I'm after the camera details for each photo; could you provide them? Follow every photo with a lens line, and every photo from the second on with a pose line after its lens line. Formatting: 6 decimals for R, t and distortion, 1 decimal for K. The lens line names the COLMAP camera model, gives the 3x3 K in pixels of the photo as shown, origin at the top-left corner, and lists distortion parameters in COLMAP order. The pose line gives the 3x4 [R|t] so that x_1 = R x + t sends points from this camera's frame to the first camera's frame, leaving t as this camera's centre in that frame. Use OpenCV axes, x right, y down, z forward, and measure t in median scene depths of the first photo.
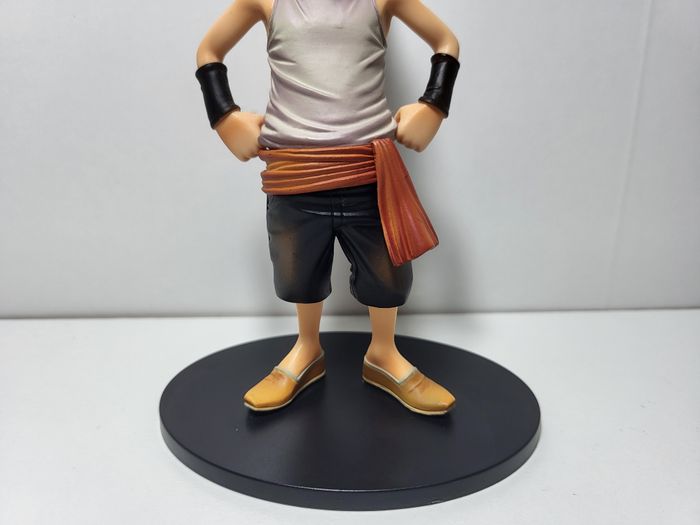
lens RADIAL K [[532.3, 0, 349.5], [0, 532.3, 260.6], [0, 0, 1]] dist [-0.038030, 0.004764]
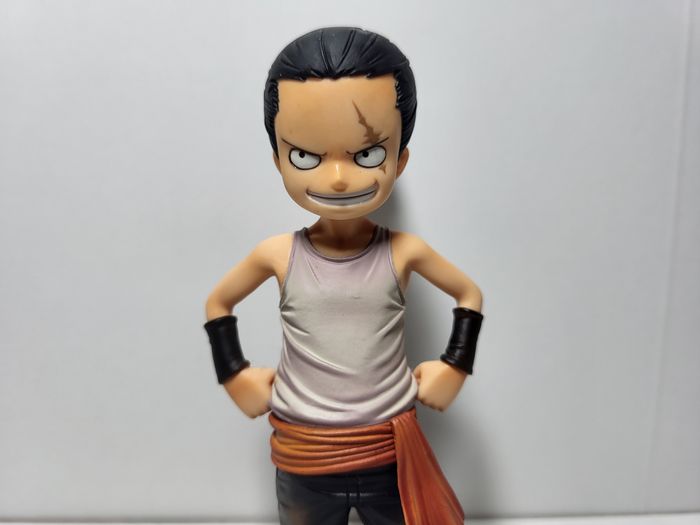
lens RADIAL K [[532.3, 0, 352.7], [0, 532.3, 258.4], [0, 0, 1]] dist [-0.038030, 0.004764]
pose [[0.999758, 0.000116, -0.021989, -0.003819], [-0.003251, 0.989780, -0.142568, -0.341509], [0.021748, 0.142605, 0.989541, 0.047045]]
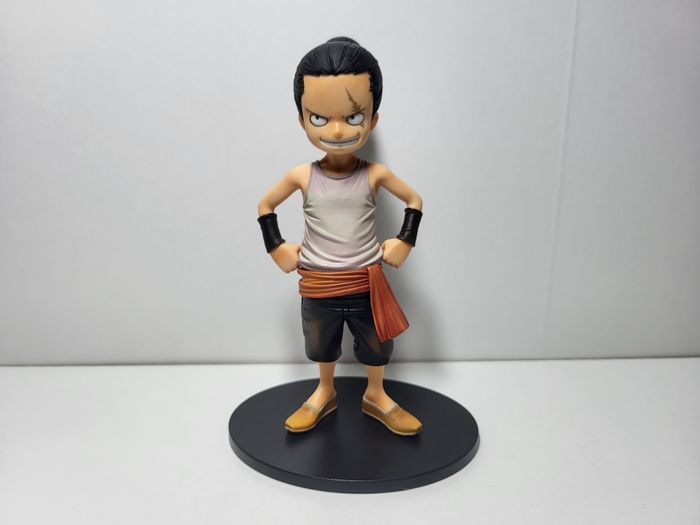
lens RADIAL K [[532.3, 0, 347.9], [0, 532.3, 262.2], [0, 0, 1]] dist [-0.038030, 0.004764]
pose [[0.999920, 0.000732, -0.012651, 0.003284], [-0.001278, 0.999067, -0.043166, -0.155471], [0.012608, 0.043178, 0.998988, -0.608383]]
